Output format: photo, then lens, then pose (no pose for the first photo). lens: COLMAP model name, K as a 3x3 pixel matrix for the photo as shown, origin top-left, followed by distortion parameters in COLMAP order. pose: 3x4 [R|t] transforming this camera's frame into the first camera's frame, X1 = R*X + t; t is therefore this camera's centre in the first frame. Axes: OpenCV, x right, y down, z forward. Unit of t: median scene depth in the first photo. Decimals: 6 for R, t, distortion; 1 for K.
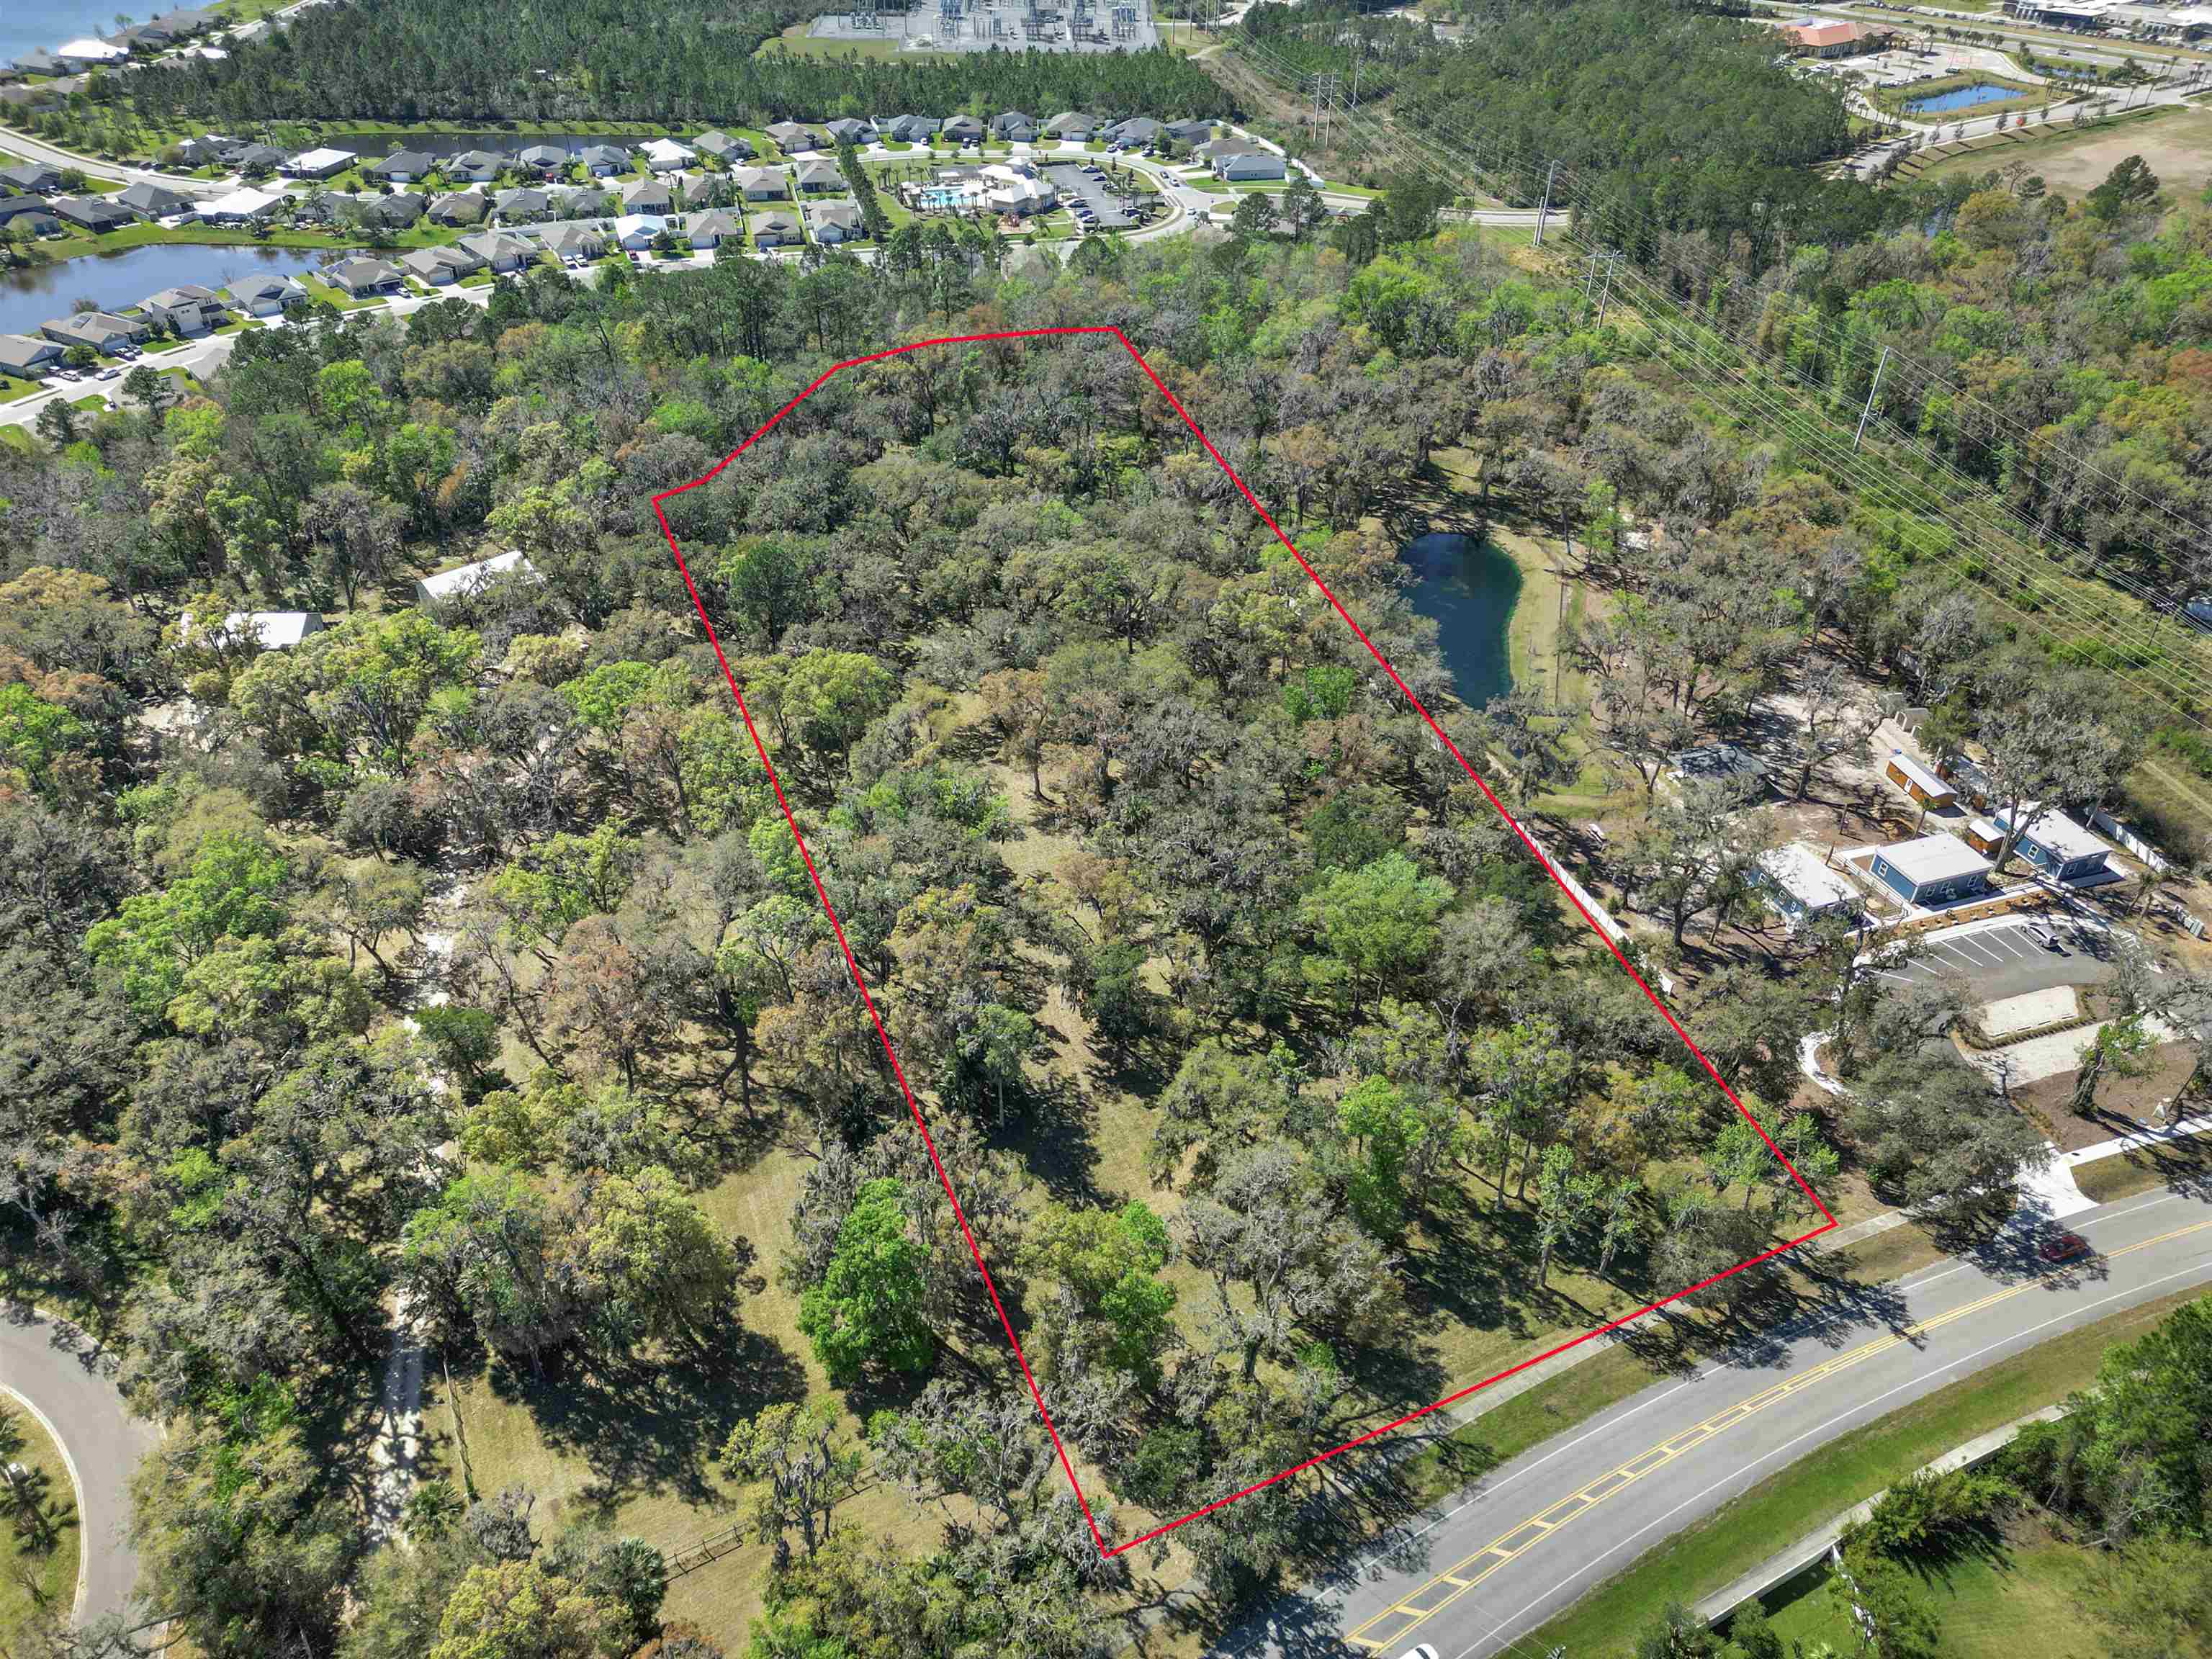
lens RADIAL K [[1546.0, 0, 1106.0], [0, 1546.0, 829.5], [0, 0, 1]] dist [0.060819, -0.044199]
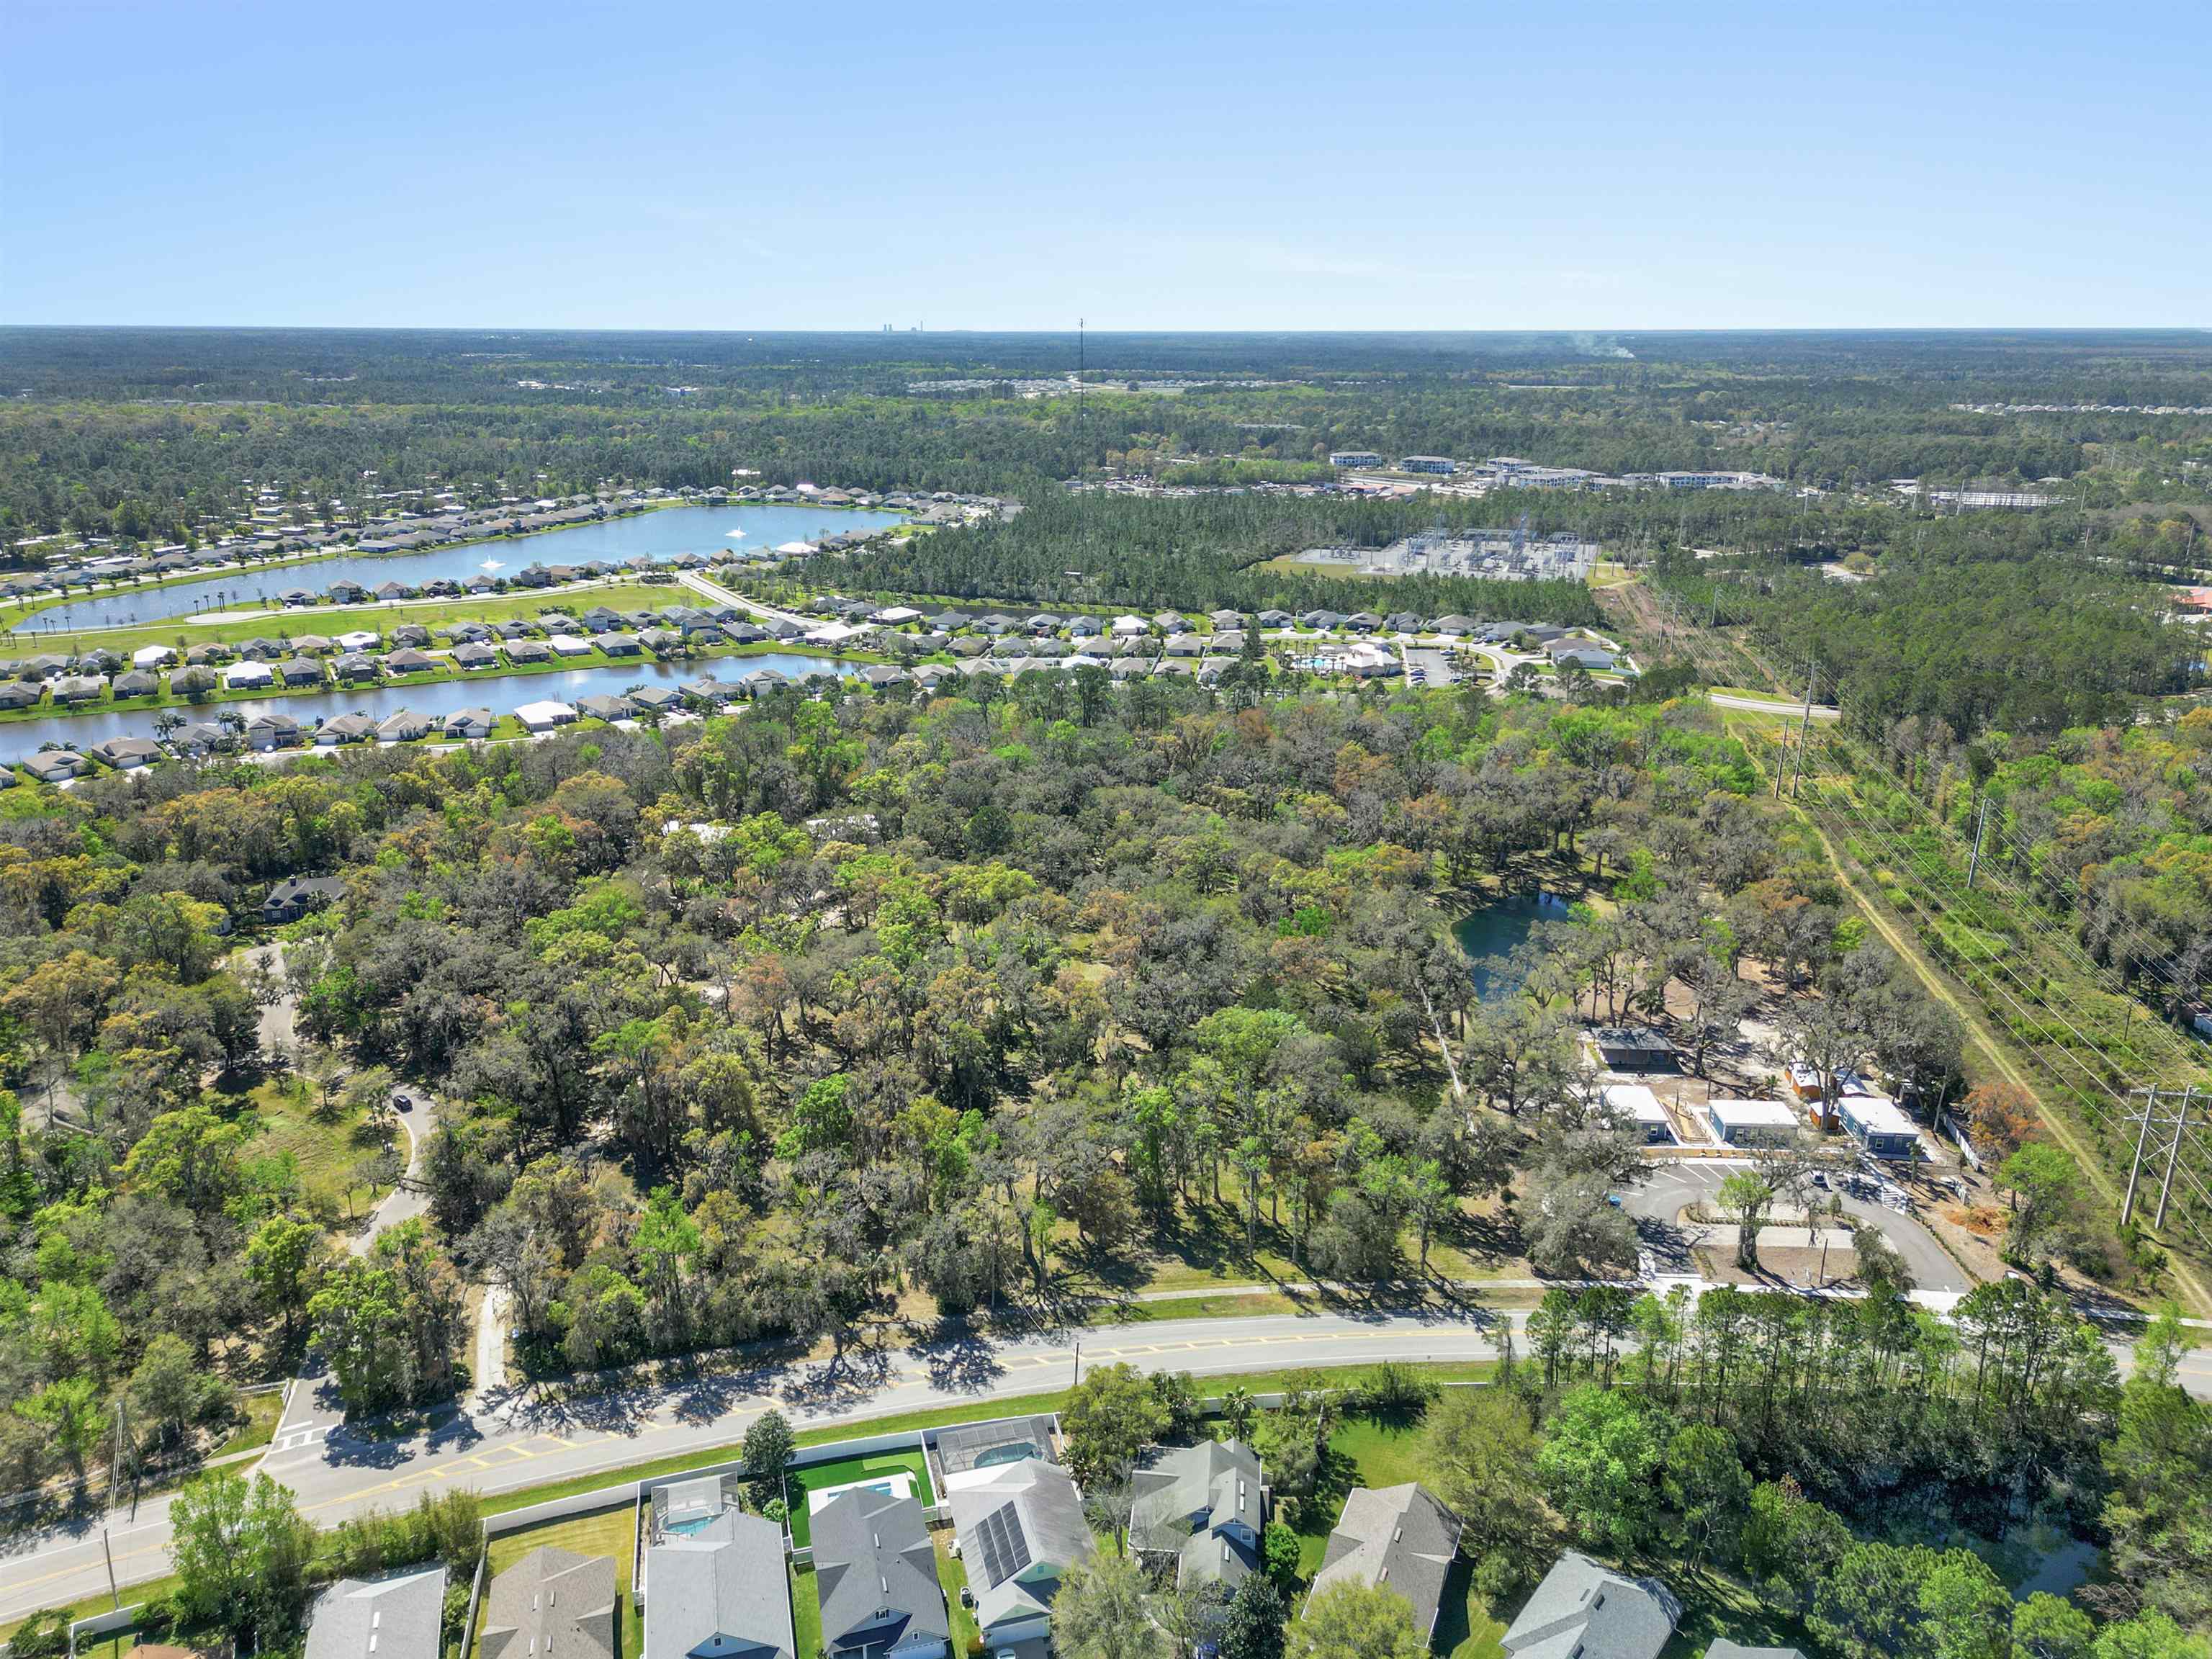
lens RADIAL K [[1557.6, 0, 1106.0], [0, 1557.6, 829.5], [0, 0, 1]] dist [0.127052, -0.199353]
pose [[0.930752, 0.104162, -0.350500, 0.427540], [-0.208862, 0.938248, -0.275802, 0.239673], [0.300128, 0.329909, 0.895032, -0.323884]]
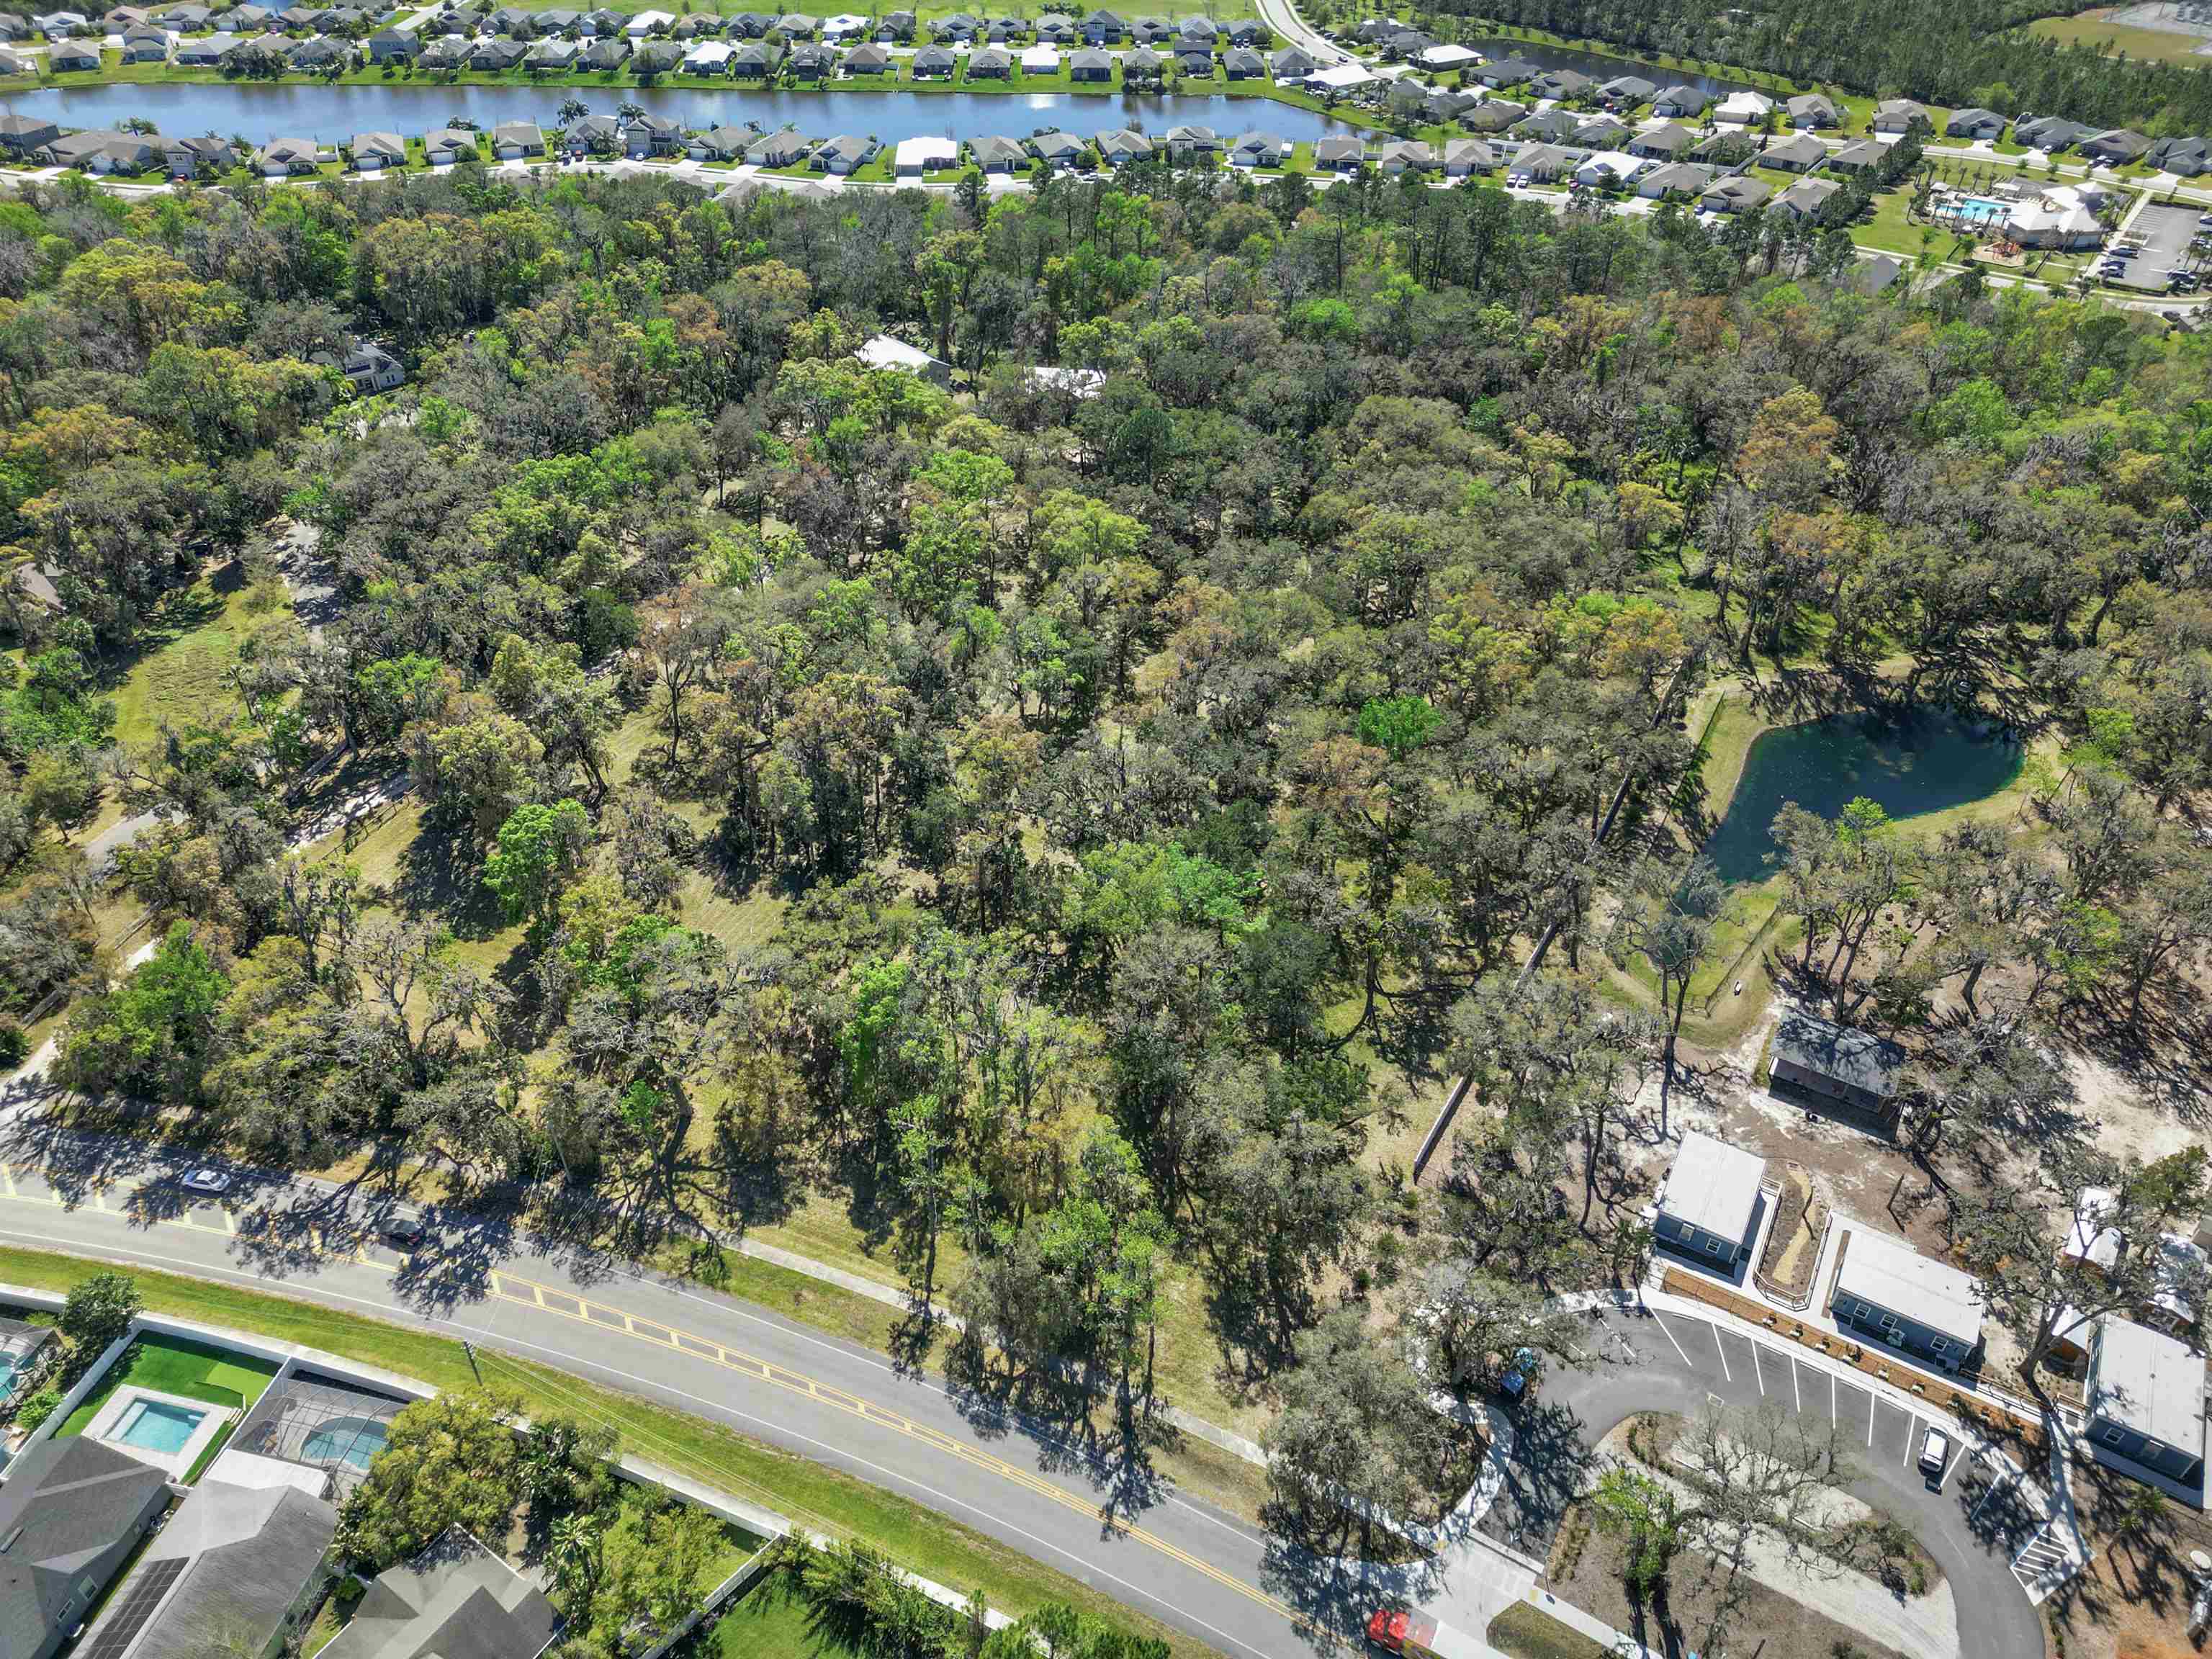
lens RADIAL K [[1533.7, 0, 1106.0], [0, 1533.7, 829.5], [0, 0, 1]] dist [0.050902, -0.037074]
pose [[0.648695, 0.469601, -0.598890, 0.564589], [-0.449860, 0.871336, 0.195960, -0.124244], [0.613857, 0.142299, 0.776486, 0.178819]]
